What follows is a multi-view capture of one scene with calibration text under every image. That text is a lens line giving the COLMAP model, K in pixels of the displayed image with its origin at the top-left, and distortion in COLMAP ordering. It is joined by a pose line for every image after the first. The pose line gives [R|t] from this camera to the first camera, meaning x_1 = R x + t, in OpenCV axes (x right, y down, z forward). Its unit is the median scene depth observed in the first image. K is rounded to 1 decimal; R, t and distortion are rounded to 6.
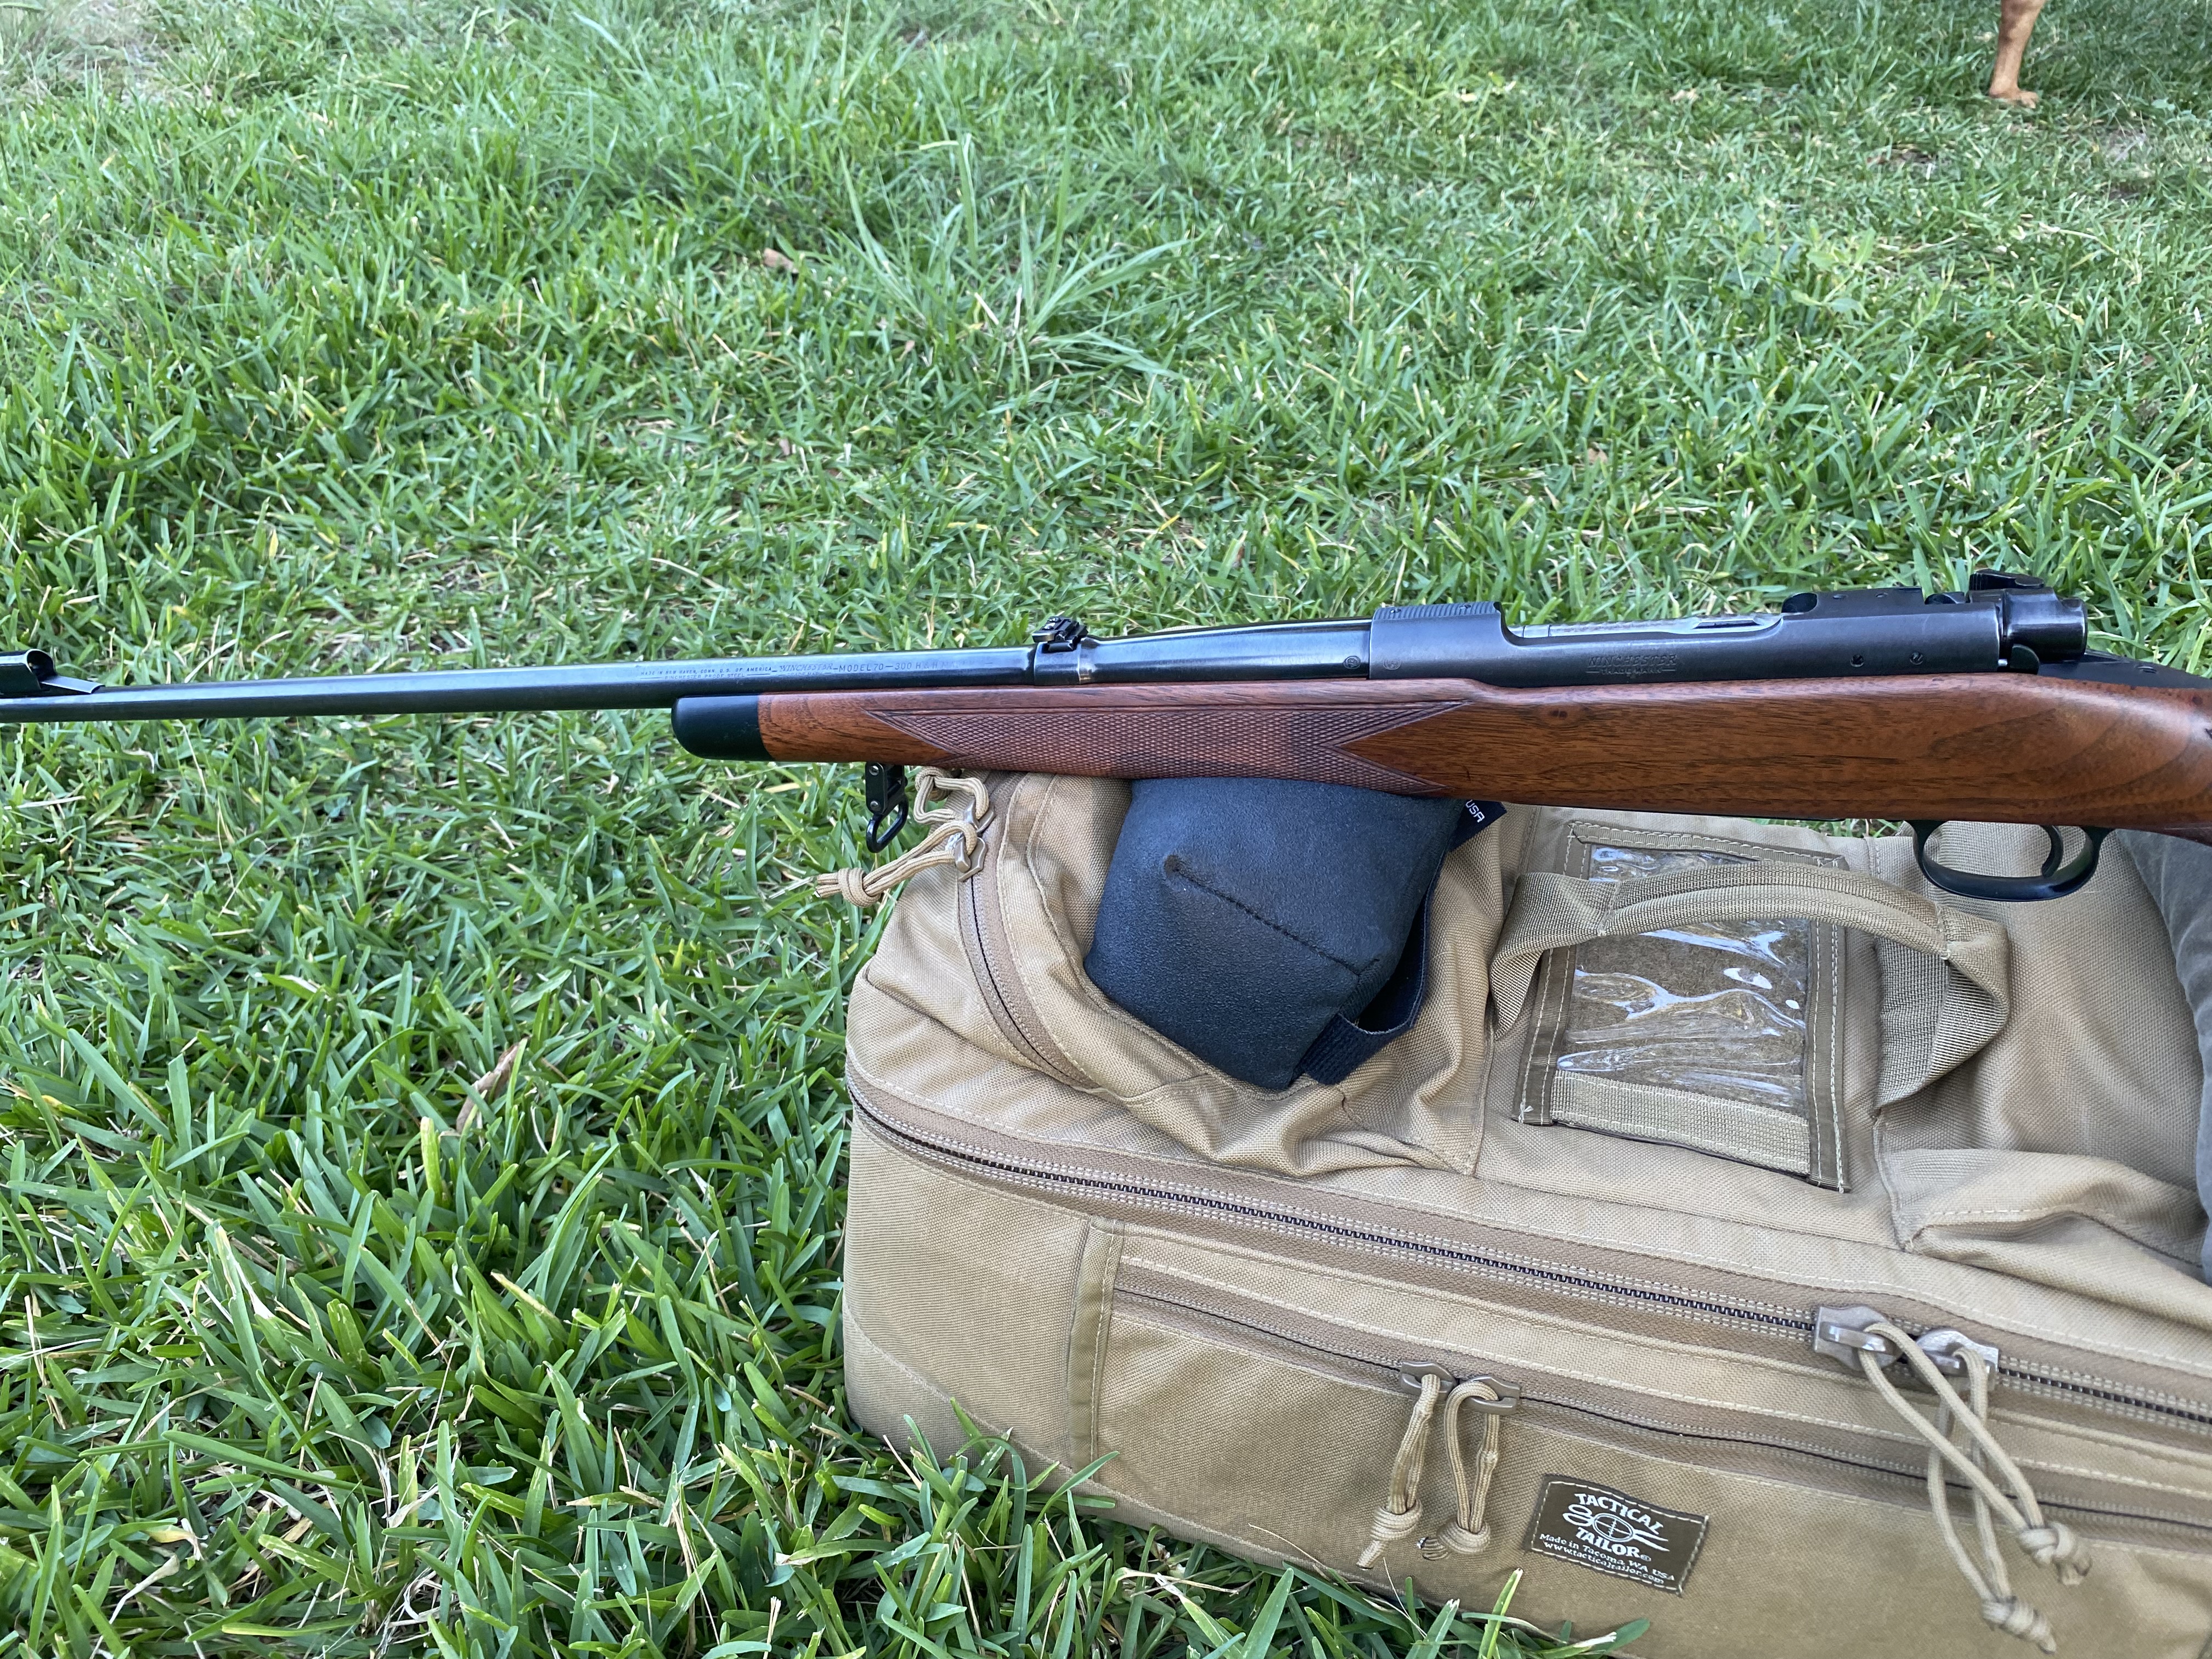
lens RADIAL K [[1706.0, 0, 1106.0], [0, 1706.0, 829.5], [0, 0, 1]] dist [0.086428, -0.165710]
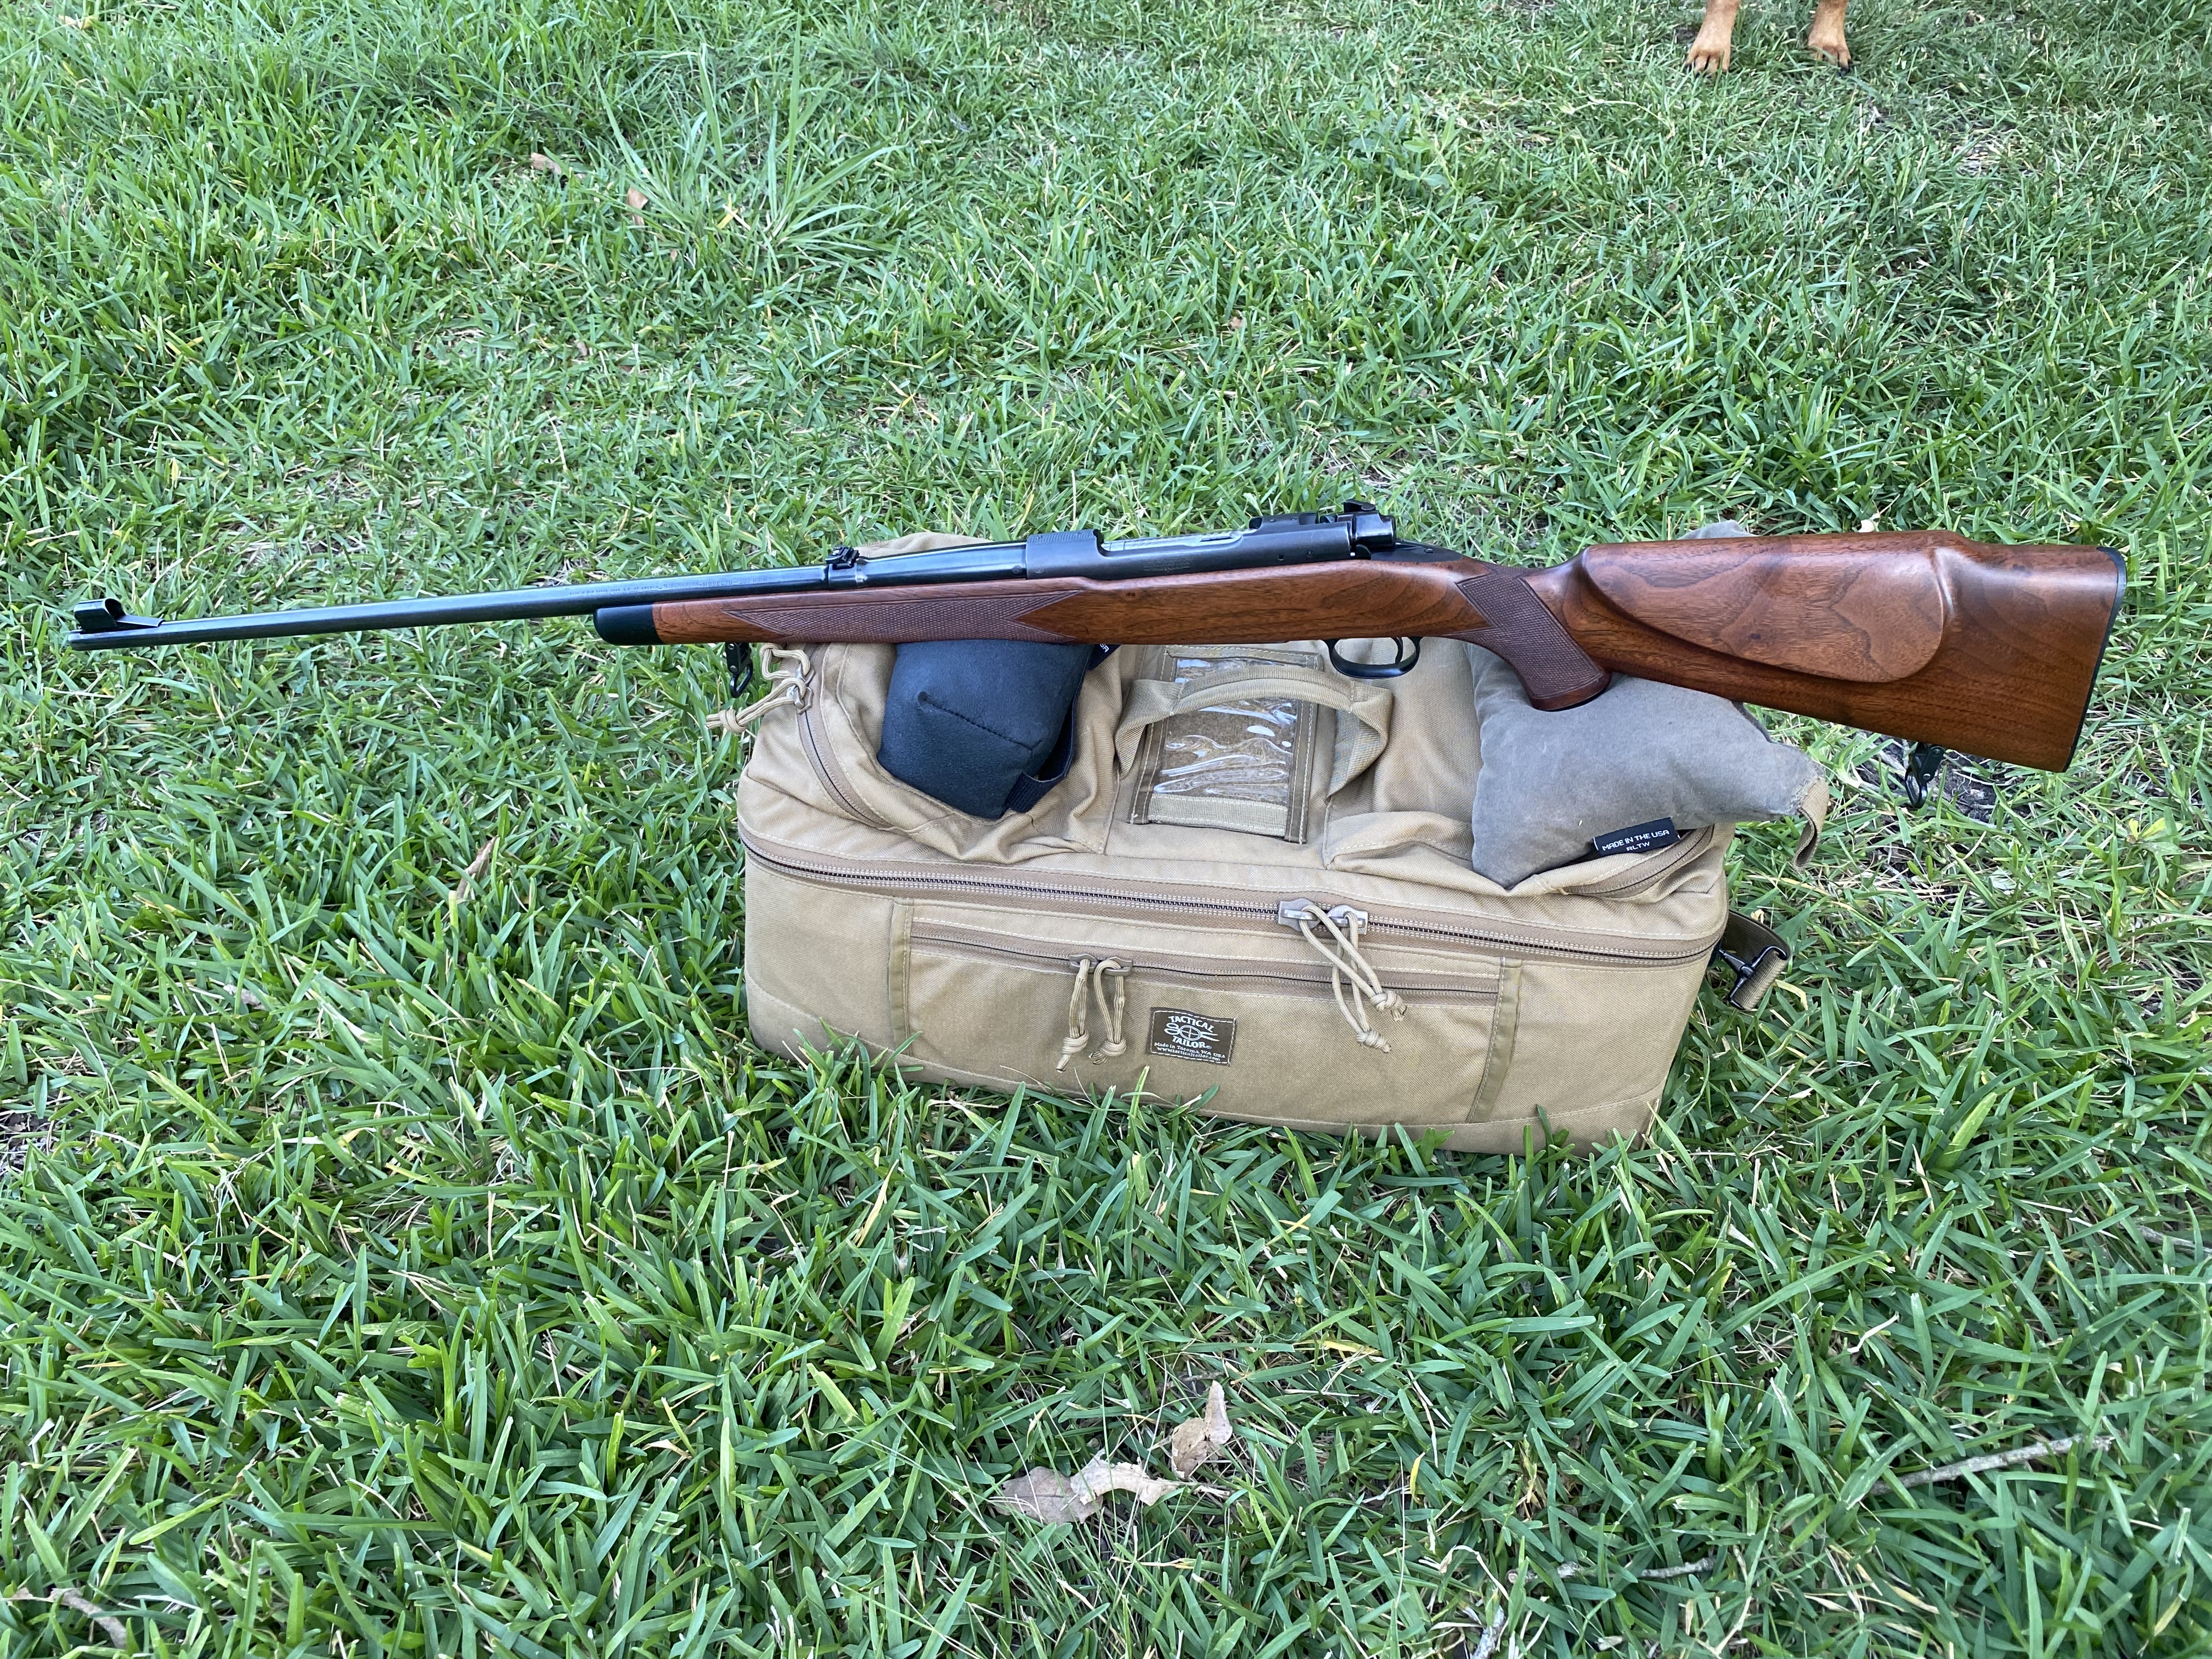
lens RADIAL K [[1706.0, 0, 1106.0], [0, 1706.0, 829.5], [0, 0, 1]] dist [0.086428, -0.165710]
pose [[0.988687, -0.090009, 0.119985, 0.001870], [0.073883, 0.988404, 0.132662, -0.041420], [-0.130534, -0.122296, 0.983872, -0.510660]]
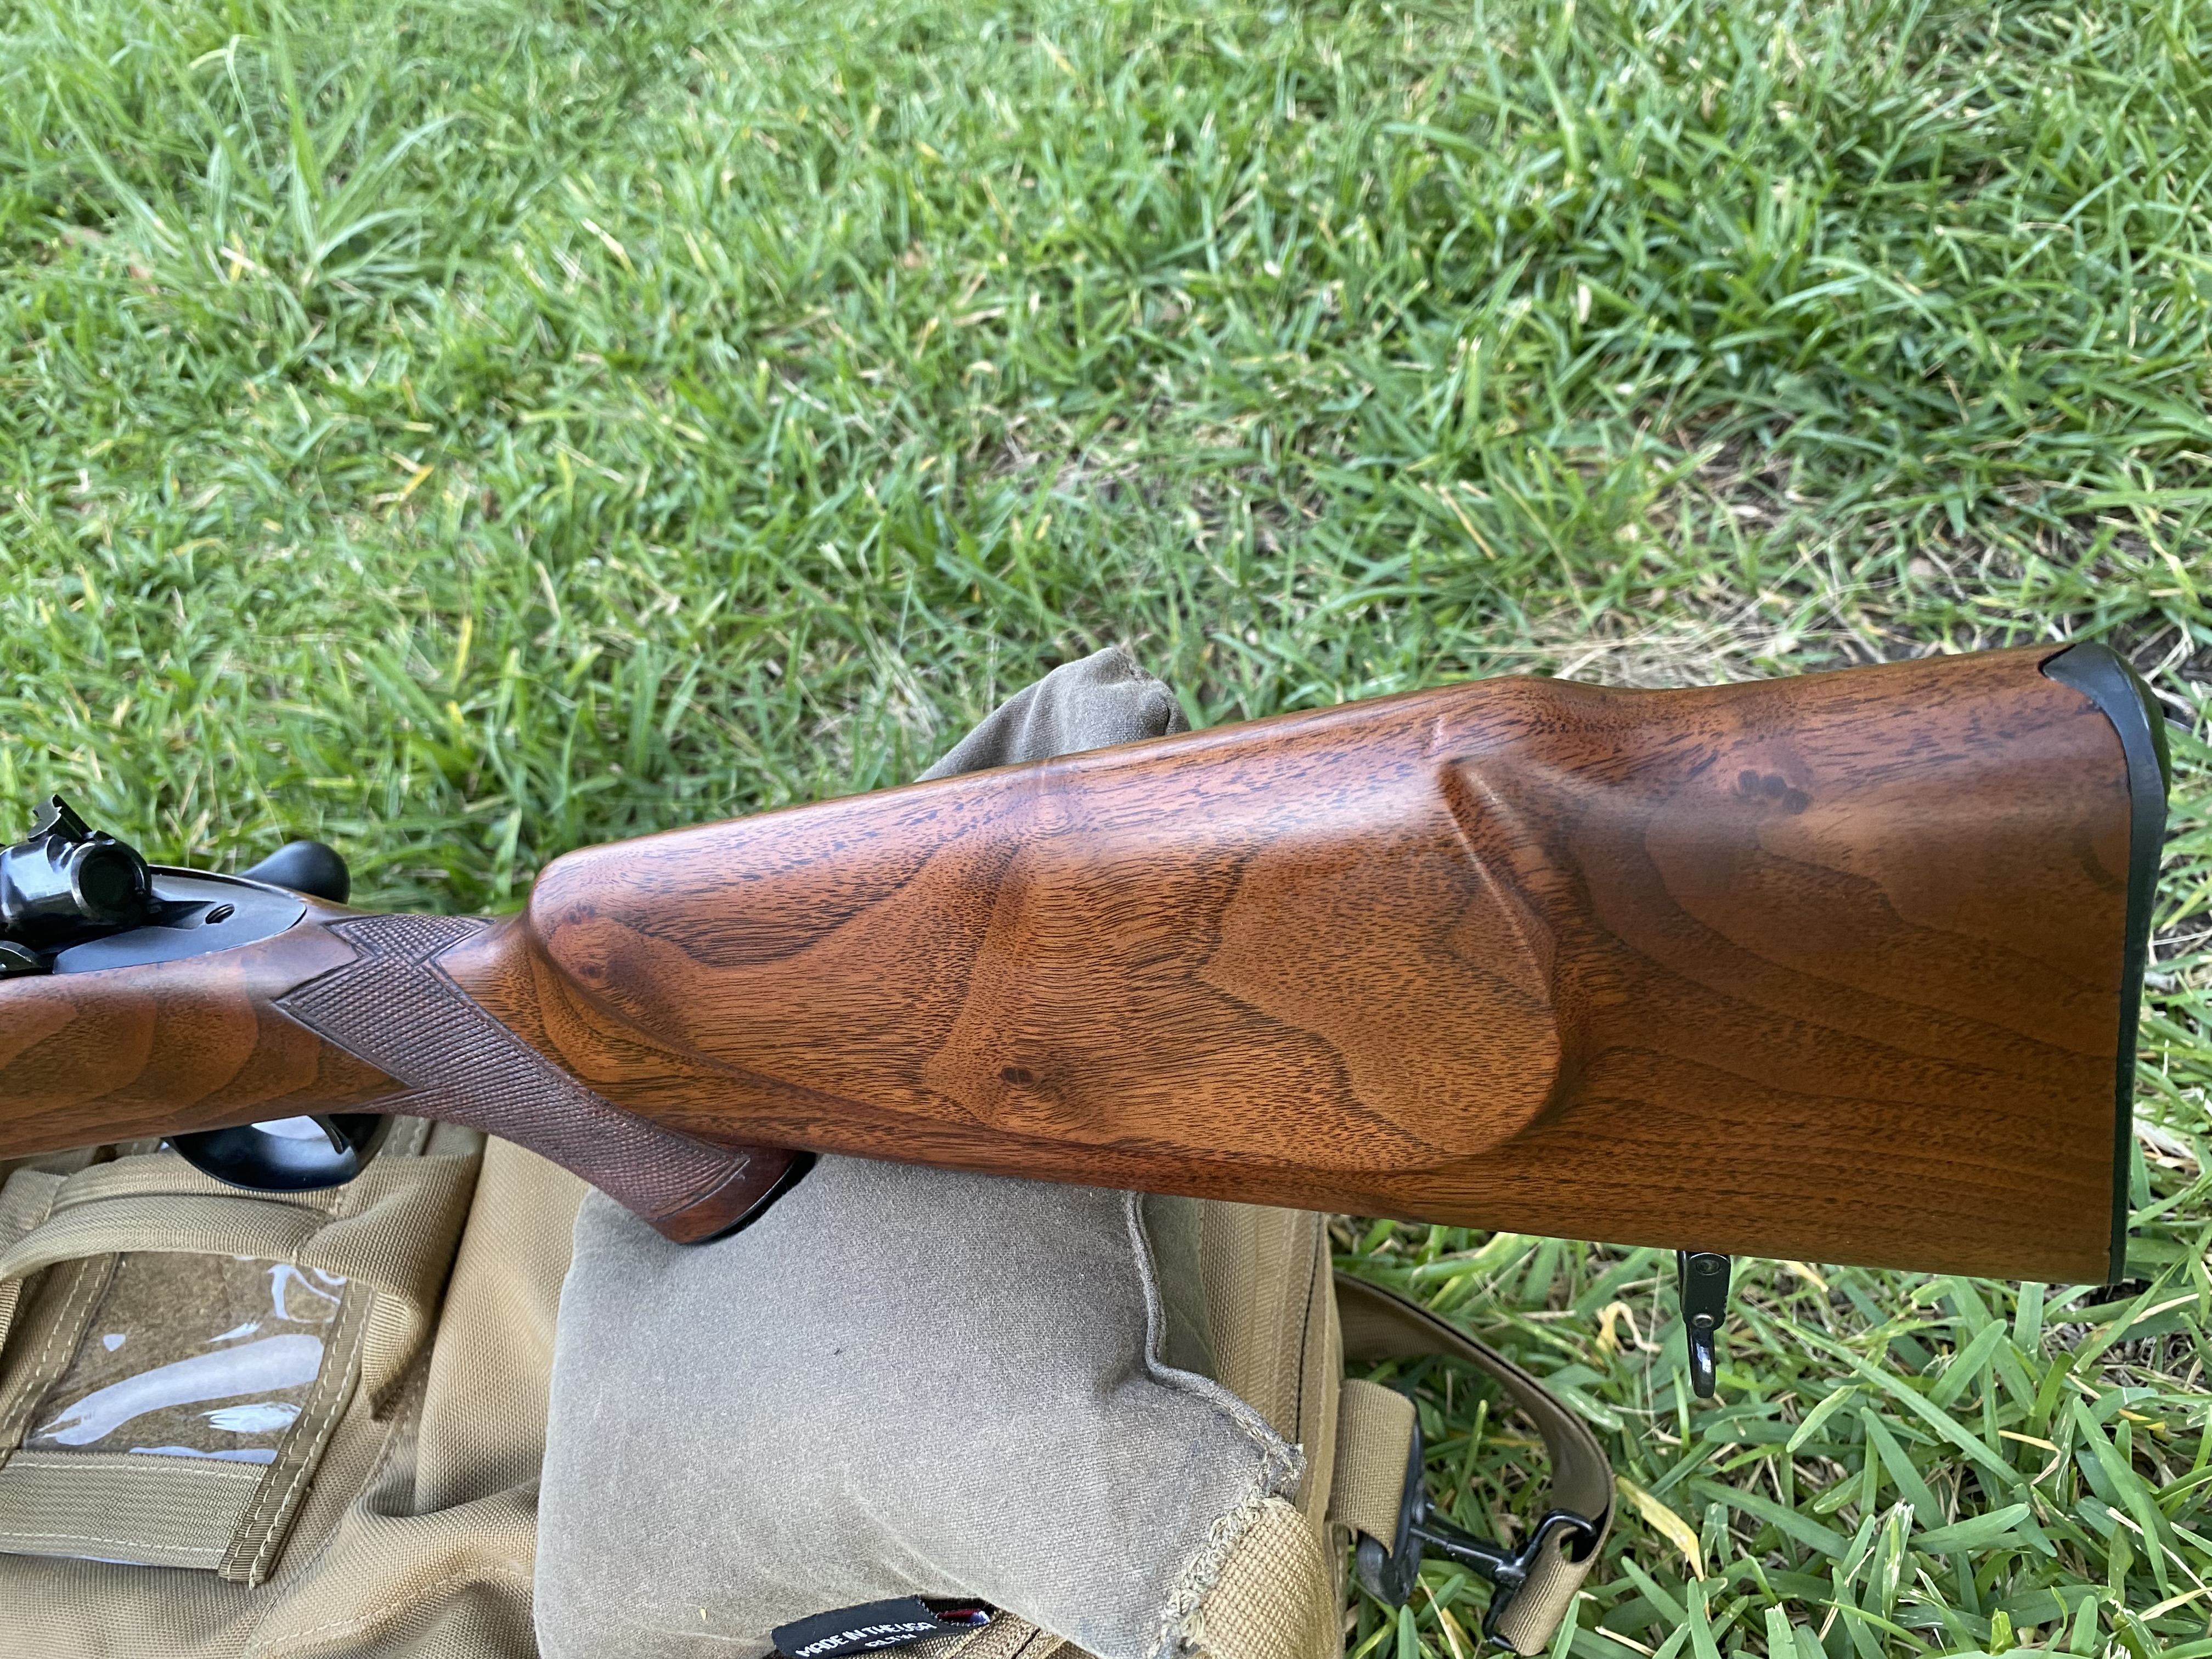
lens RADIAL K [[1733.3, 0, 1127.0], [0, 1733.3, 796.2], [0, 0, 1]] dist [-0.007900, 0.013667]
pose [[0.966798, -0.255496, -0.004910, 0.596731], [0.253934, 0.958381, 0.130475, -0.083760], [-0.028631, -0.127390, 0.991439, 0.184202]]
